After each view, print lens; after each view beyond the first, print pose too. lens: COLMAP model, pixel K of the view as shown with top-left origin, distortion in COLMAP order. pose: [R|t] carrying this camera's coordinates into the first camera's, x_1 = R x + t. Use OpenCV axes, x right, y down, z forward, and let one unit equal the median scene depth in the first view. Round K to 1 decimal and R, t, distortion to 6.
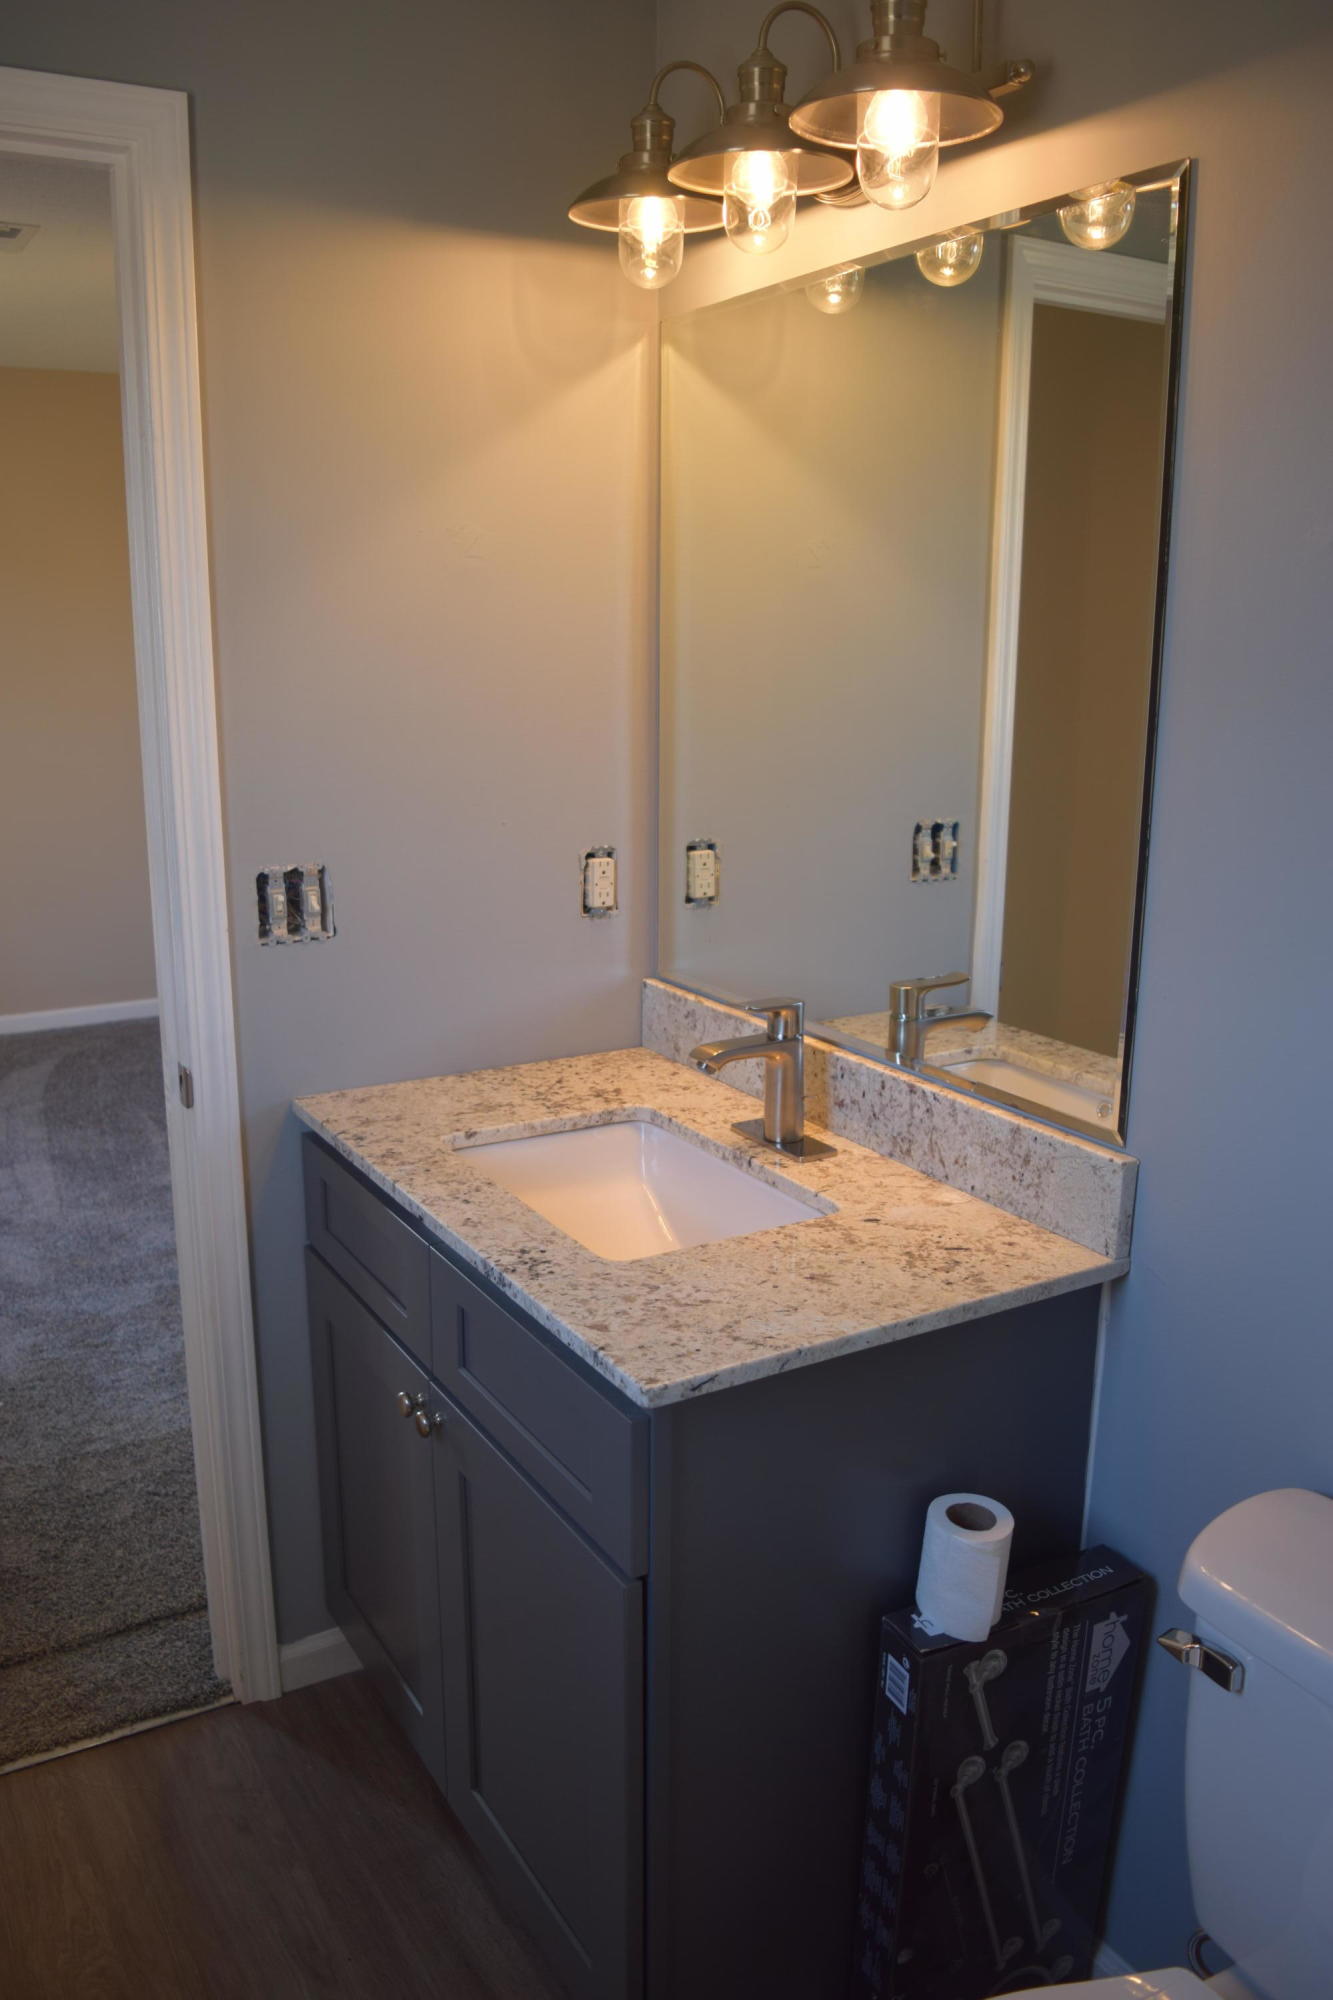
lens RADIAL K [[1571.1, 0, 661.0], [0, 1571.1, 1001.7], [0, 0, 1]] dist [-0.096006, 0.021251]
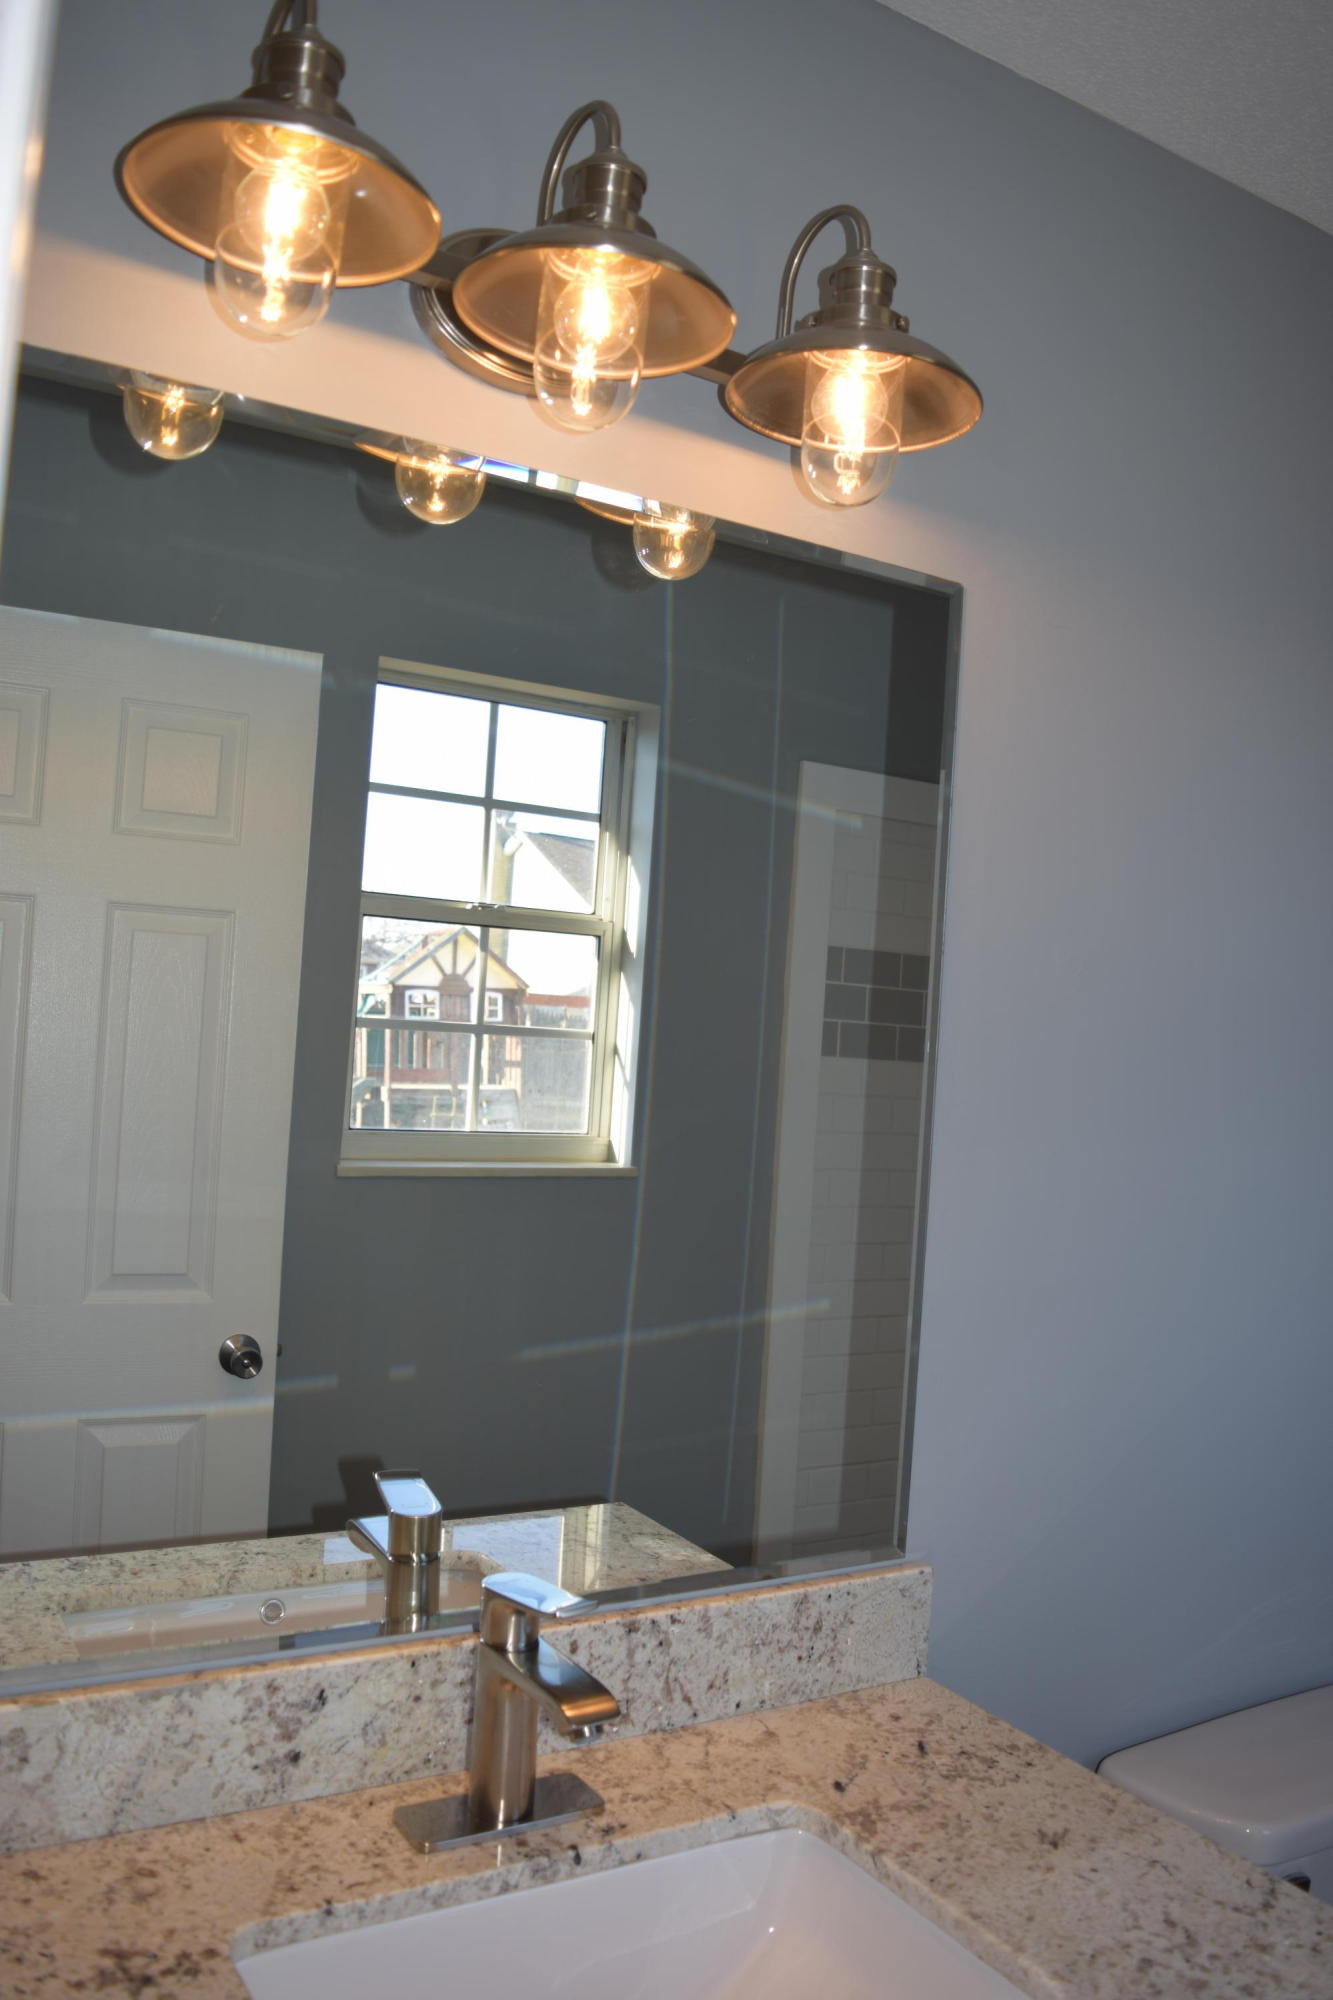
lens RADIAL K [[1571.1, 0, 680.1], [0, 1571.1, 994.9], [0, 0, 1]] dist [-0.096006, 0.021251]
pose [[-0.018101, 0.012921, 0.999753, -0.561162], [0.165256, 0.986202, -0.009754, -0.223002], [-0.986085, 0.165039, -0.019986, 0.961914]]
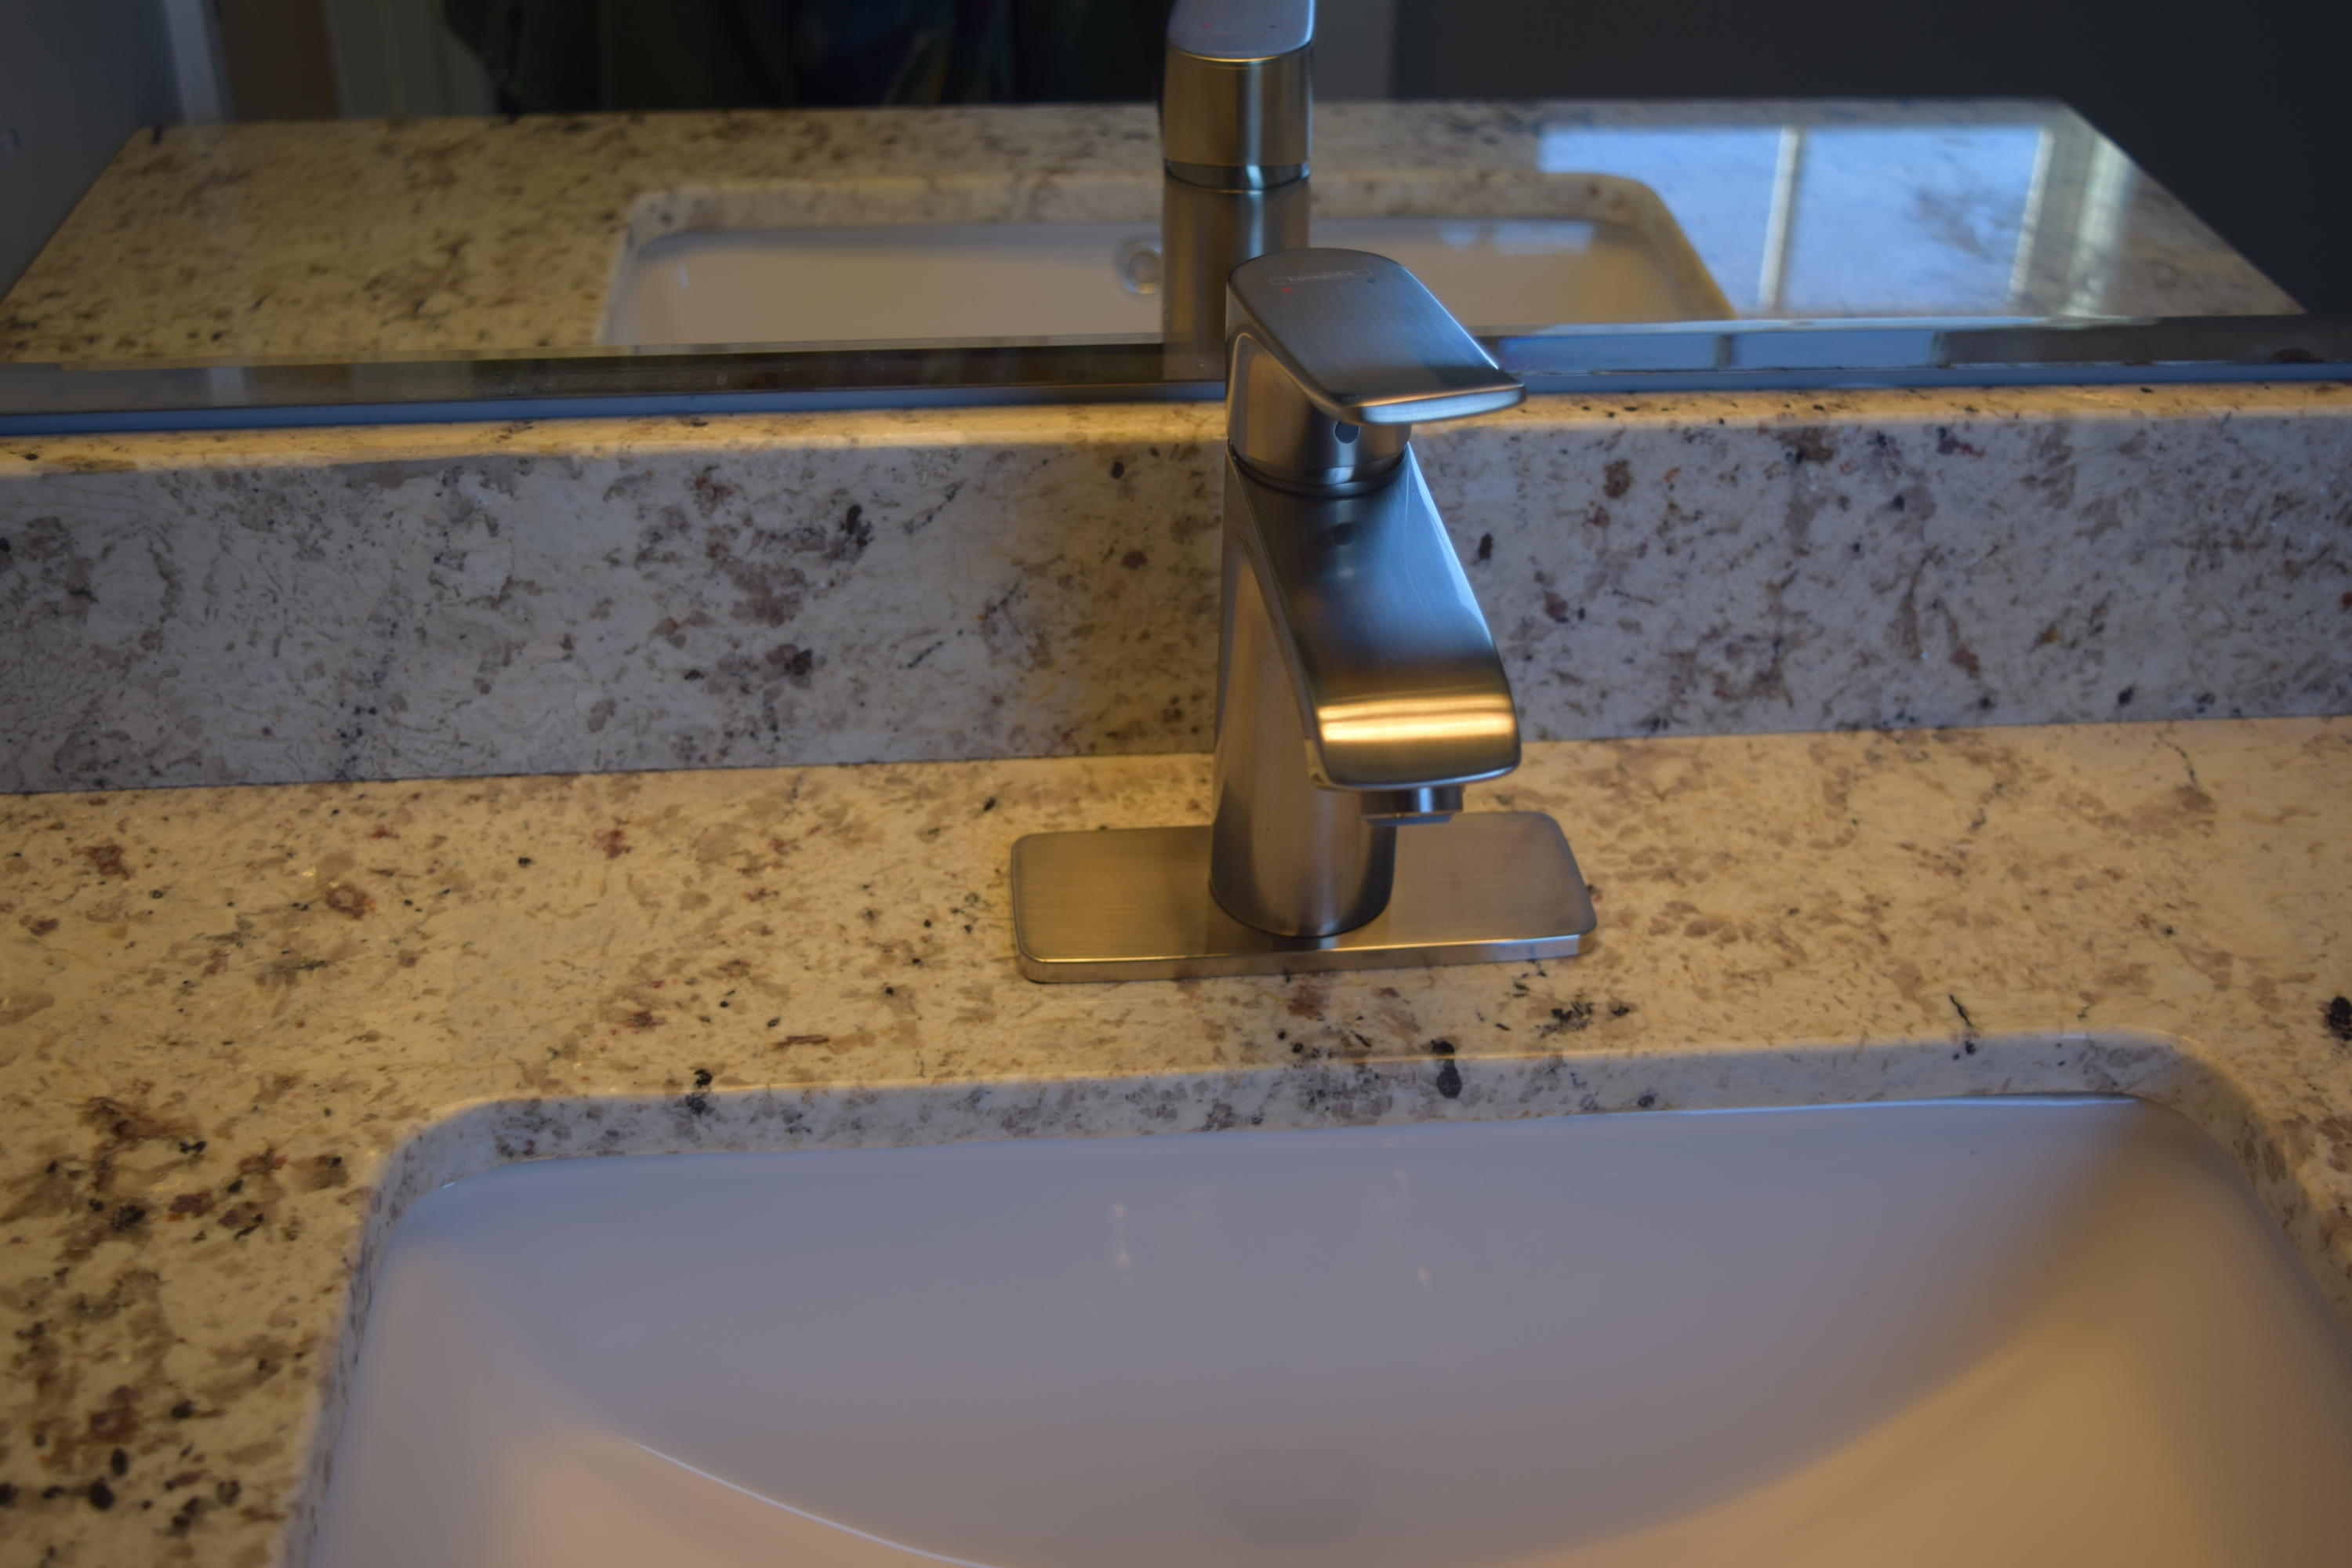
lens RADIAL K [[2537.9, 0, 1158.9], [0, 2537.9, 767.9], [0, 0, 1]] dist [-0.068300, 0.000000]
pose [[0.434162, -0.496536, 0.751635, -0.203648], [0.197264, 0.866529, 0.458492, -0.101241], [-0.878971, -0.050790, 0.474163, 0.917603]]
